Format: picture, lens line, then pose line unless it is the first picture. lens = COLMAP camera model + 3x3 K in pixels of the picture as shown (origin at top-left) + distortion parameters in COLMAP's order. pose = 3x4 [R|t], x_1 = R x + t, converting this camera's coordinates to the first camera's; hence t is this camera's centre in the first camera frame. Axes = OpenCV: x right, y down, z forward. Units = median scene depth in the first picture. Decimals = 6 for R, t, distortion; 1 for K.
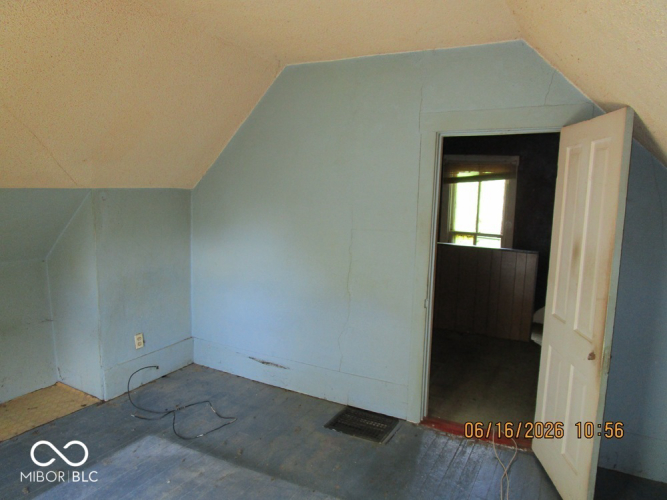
lens RADIAL K [[486.2, 0, 331.1], [0, 486.2, 246.0], [0, 0, 1]] dist [-0.009176, -0.000562]
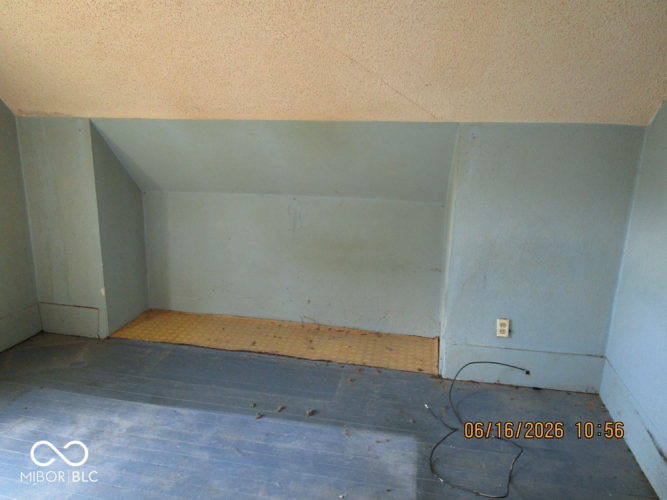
lens RADIAL K [[486.2, 0, 331.1], [0, 486.2, 246.0], [0, 0, 1]] dist [-0.009176, -0.000562]
pose [[0.292190, 0.211322, -0.932721, 0.226208], [-0.132479, 0.974823, 0.179360, -0.033282], [0.947140, 0.071159, 0.312829, 0.530085]]
